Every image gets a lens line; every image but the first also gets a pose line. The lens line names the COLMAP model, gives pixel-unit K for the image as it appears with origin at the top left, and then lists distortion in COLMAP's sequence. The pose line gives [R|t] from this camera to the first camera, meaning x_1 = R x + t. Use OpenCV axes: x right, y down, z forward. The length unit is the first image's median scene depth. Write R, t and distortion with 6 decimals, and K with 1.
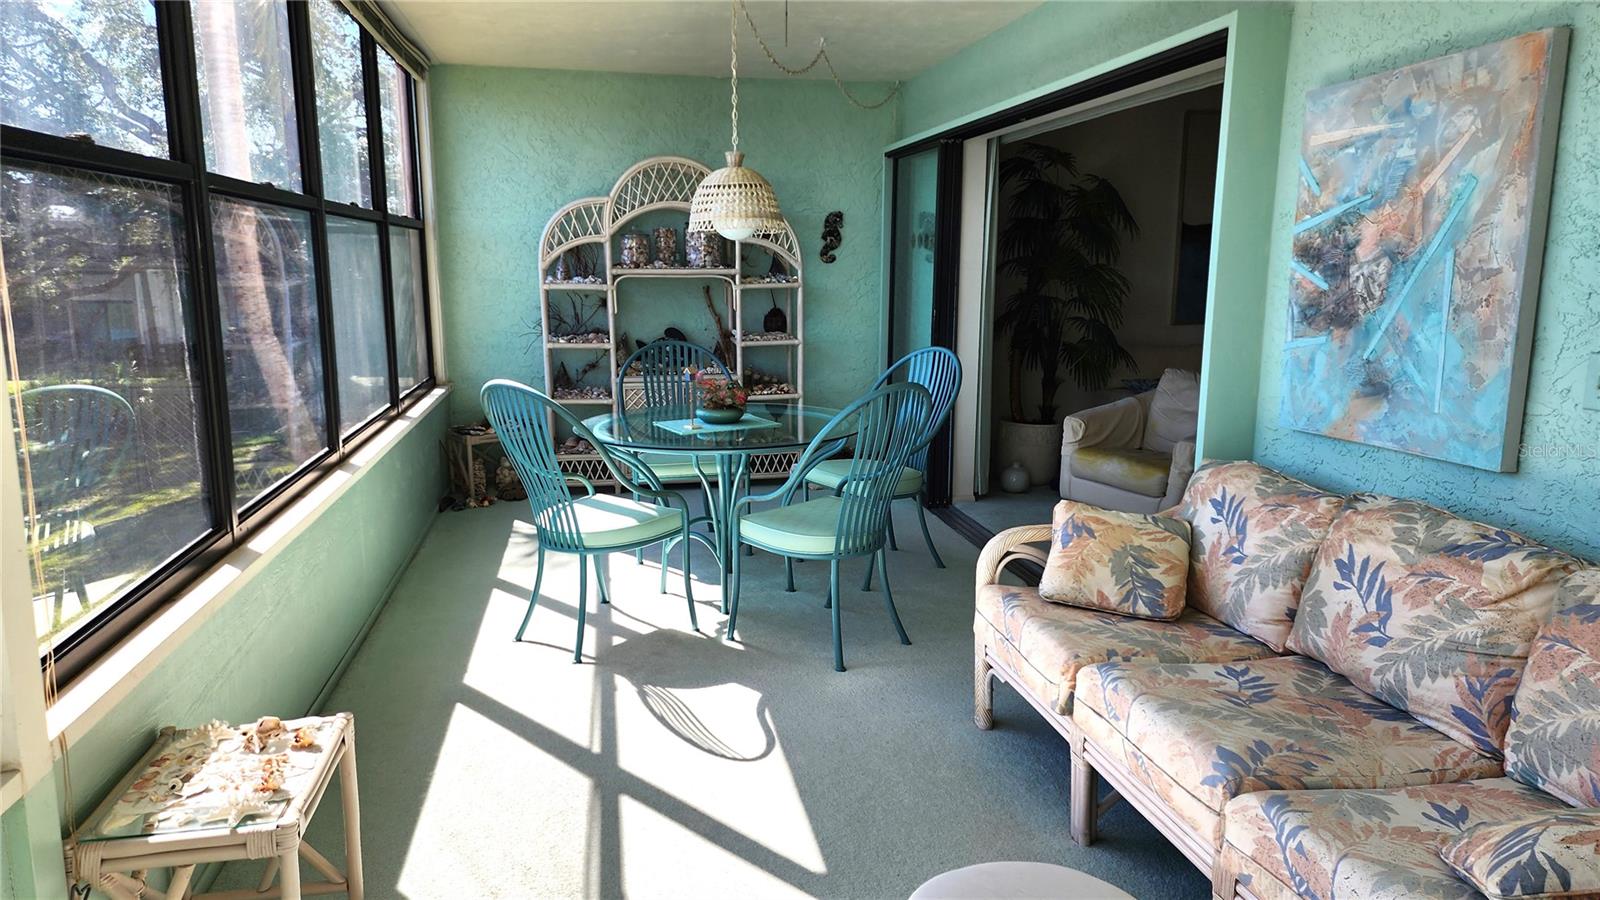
lens RADIAL K [[1013.0, 0, 801.0], [0, 1013.0, 442.1], [0, 0, 1]] dist [-0.041272, -0.001122]
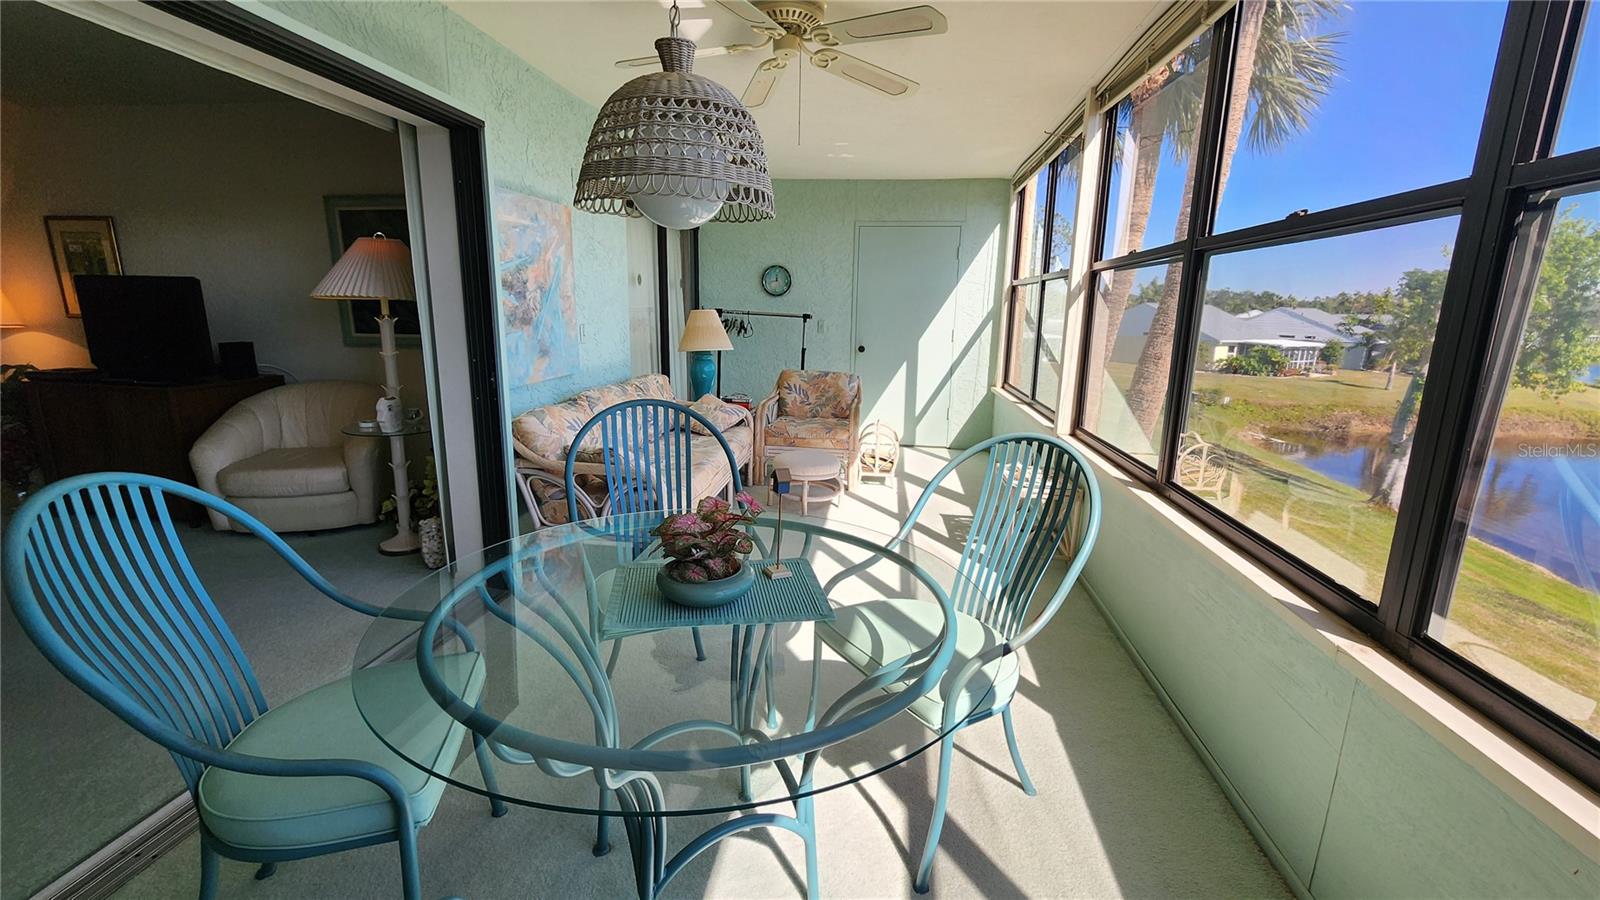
lens RADIAL K [[657.1, 0, 796.7], [0, 657.1, 455.1], [0, 0, 1]] dist [-0.001321, -0.000657]
pose [[-0.947576, -0.077665, 0.309948, -0.372032], [0.046648, 0.925994, 0.374644, -0.342829], [-0.316107, 0.369462, -0.873827, 2.096492]]
